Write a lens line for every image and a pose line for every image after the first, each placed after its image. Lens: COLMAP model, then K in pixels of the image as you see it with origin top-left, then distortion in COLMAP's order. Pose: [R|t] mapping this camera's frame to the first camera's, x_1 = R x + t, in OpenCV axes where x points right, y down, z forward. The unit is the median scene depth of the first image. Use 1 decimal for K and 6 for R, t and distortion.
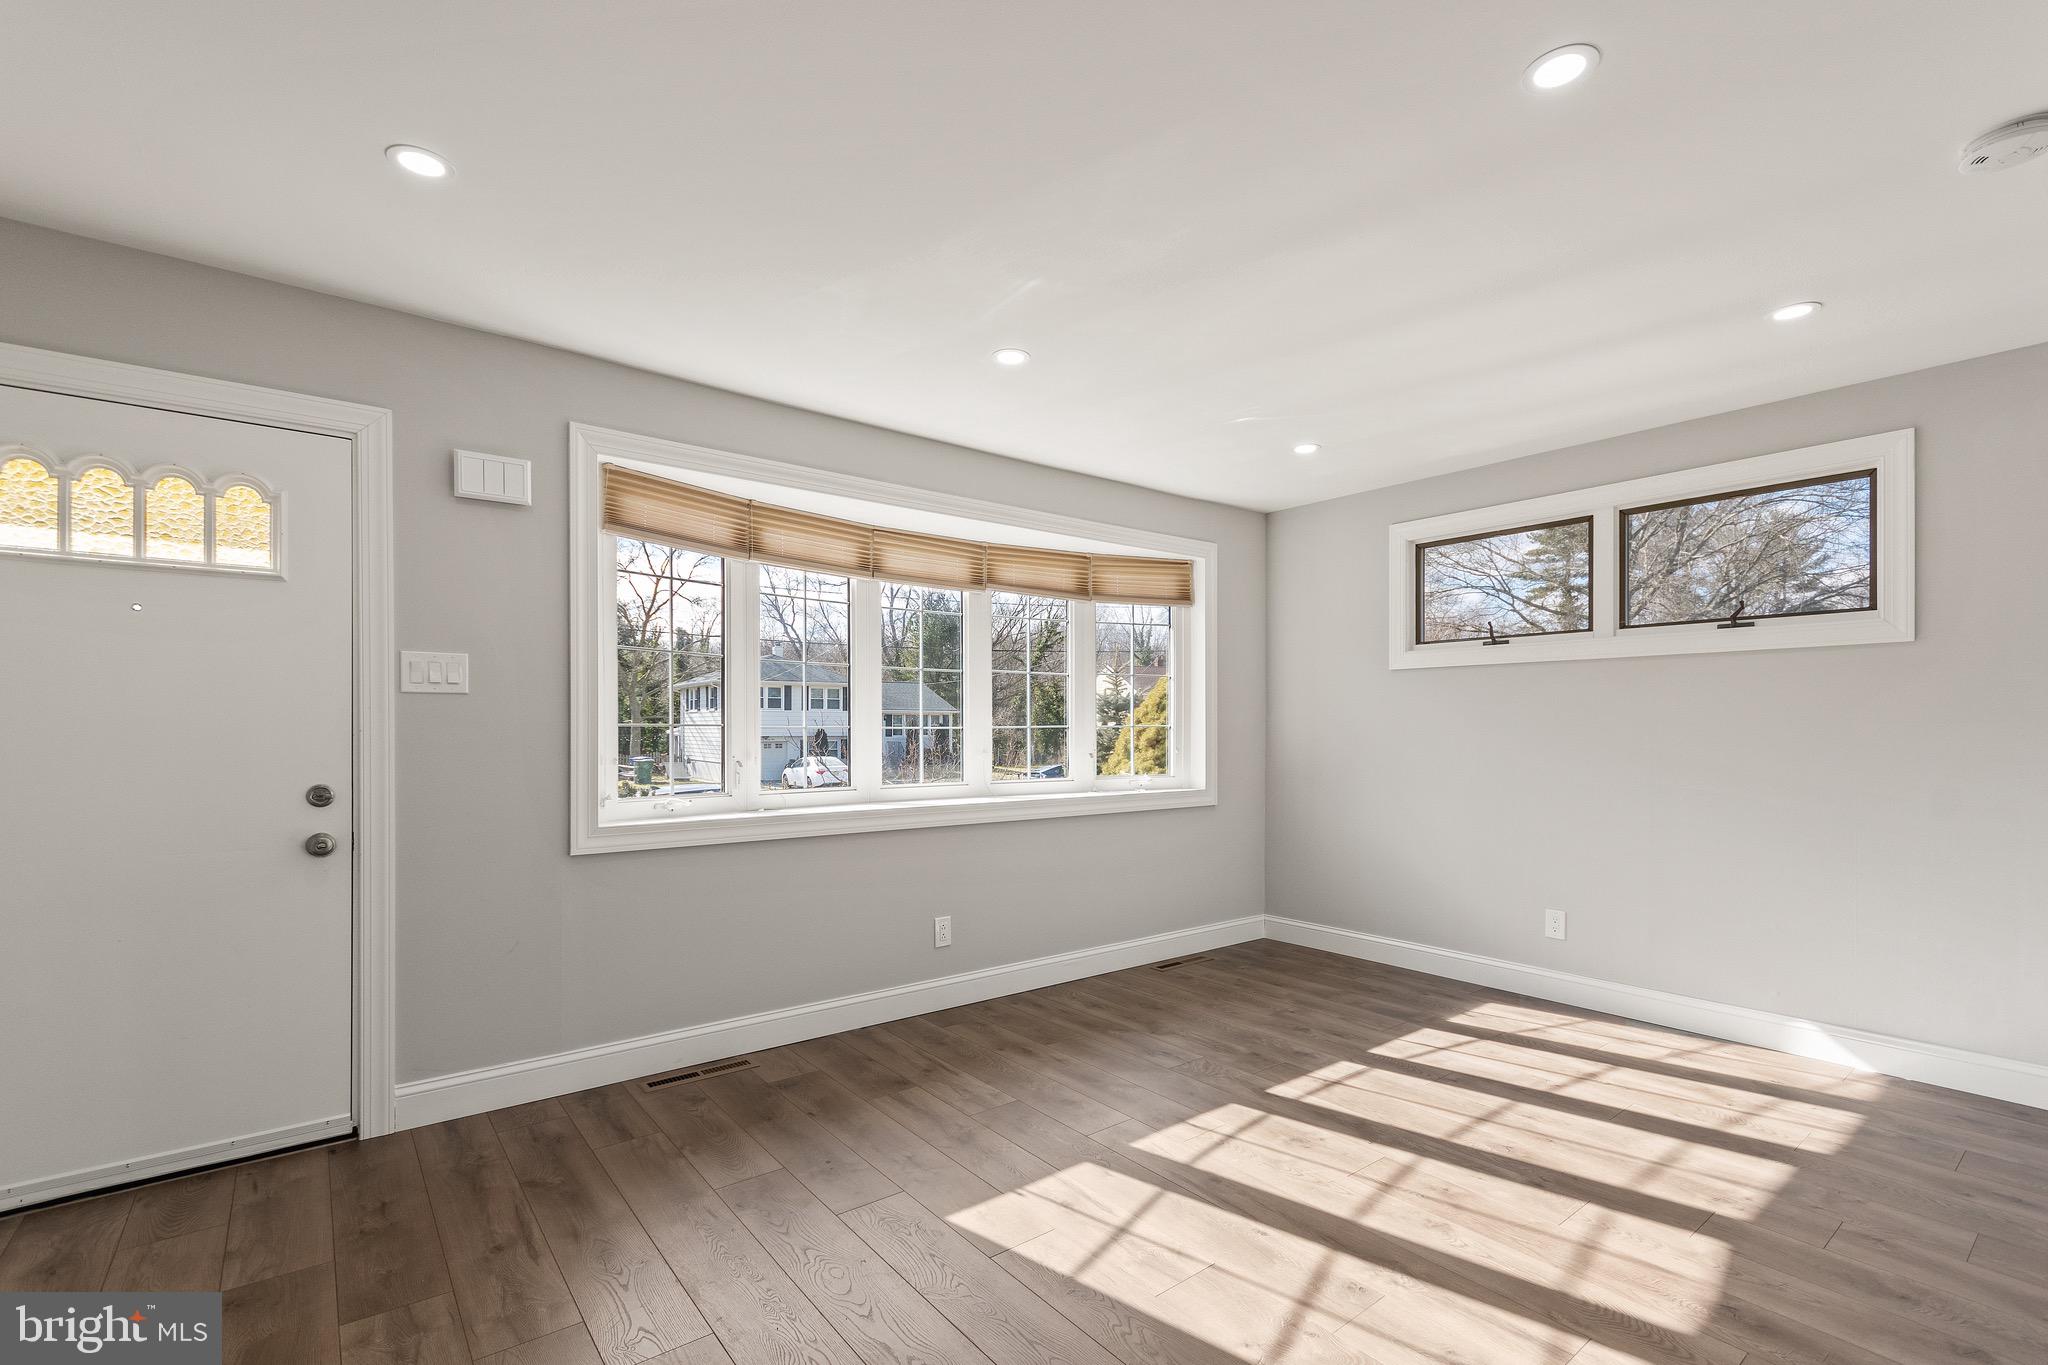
lens RADIAL K [[911.4, 0, 1032.4], [0, 911.4, 737.5], [0, 0, 1]] dist [0.001031, -0.000048]
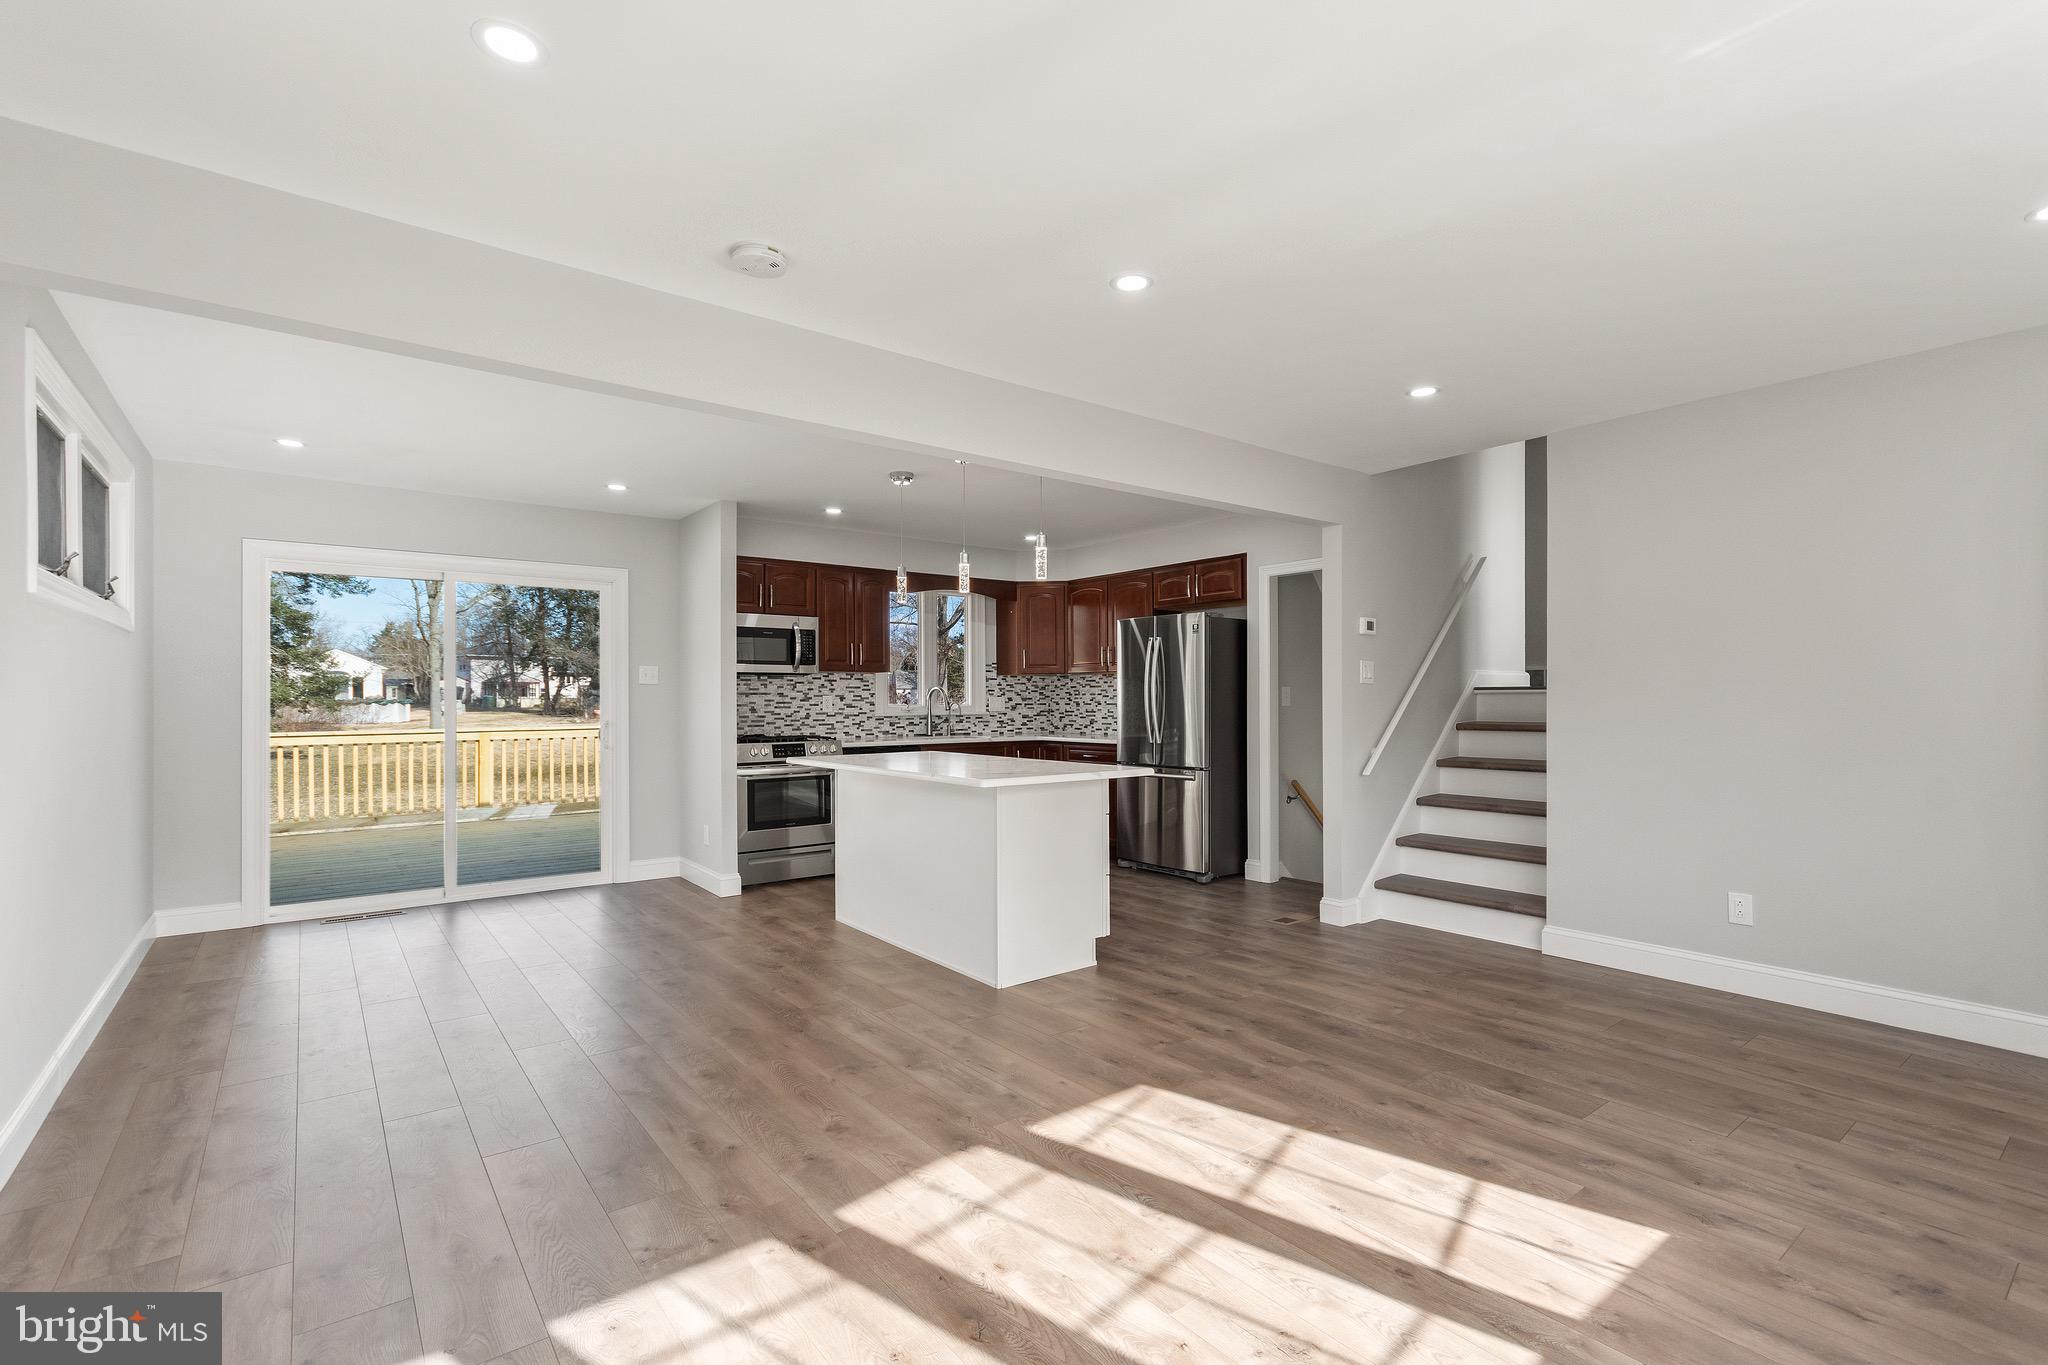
lens RADIAL K [[928.8, 0, 1025.1], [0, 928.8, 700.3], [0, 0, 1]] dist [0.008197, 0.000357]
pose [[-0.999938, 0.000252, 0.011176, 0.390250], [0.000428, 0.999875, 0.015793, -0.016481], [-0.011170, 0.015797, -0.999813, 1.376910]]
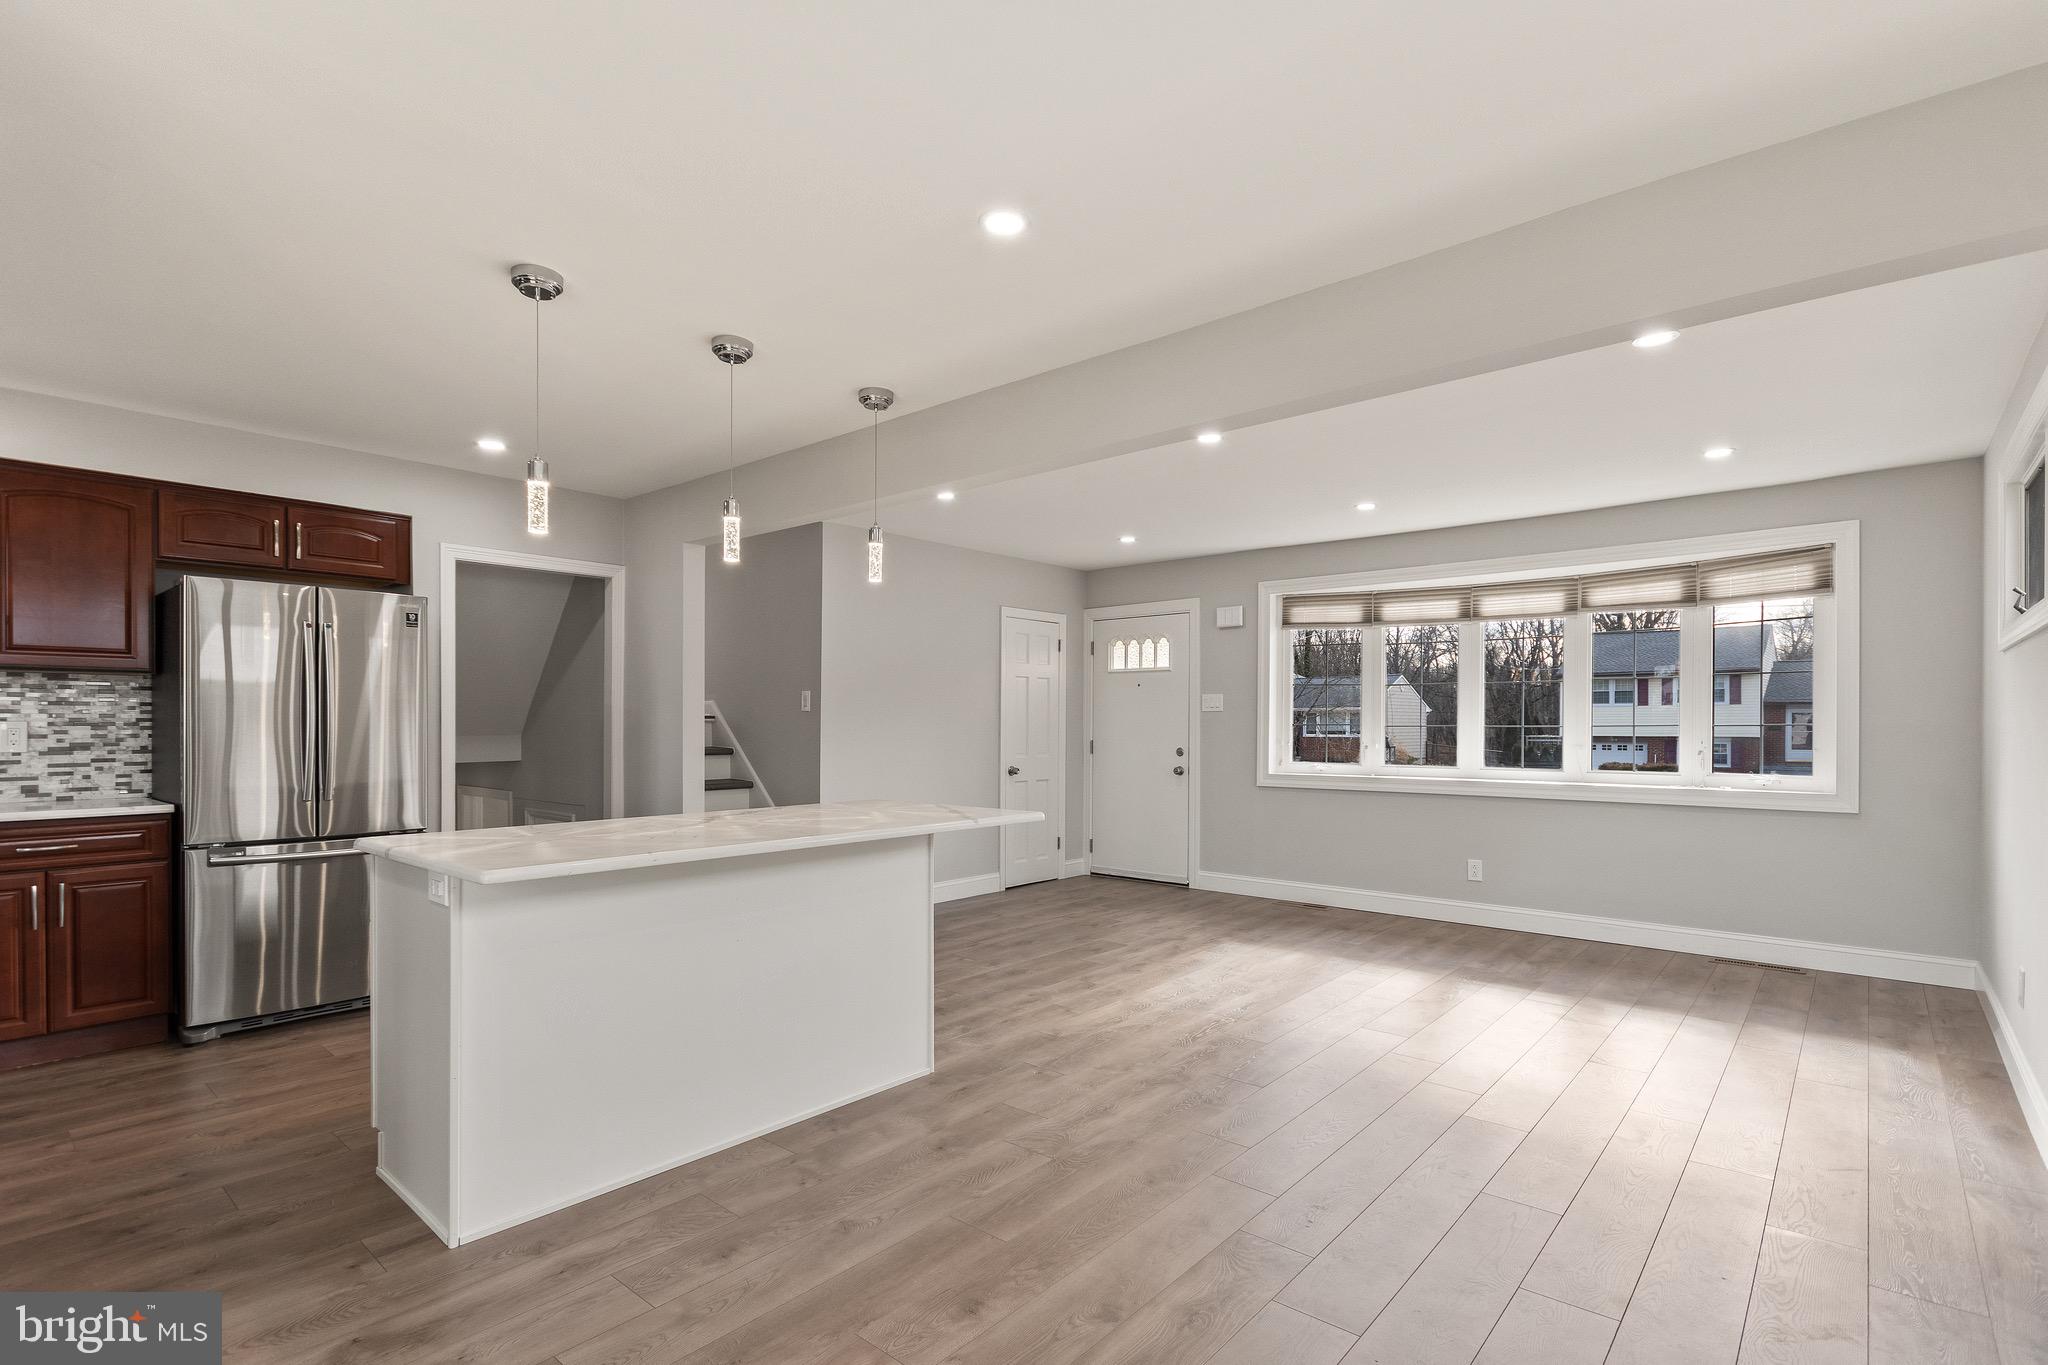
lens RADIAL K [[979.7, 0, 1031.0], [0, 979.7, 726.7], [0, 0, 1]] dist [-0.002594, -0.000607]
pose [[0.190885, 0.000682, -0.981612, 1.528124], [-0.014136, 0.999898, -0.002054, 0.003057], [0.981511, 0.014268, 0.190875, 0.041264]]
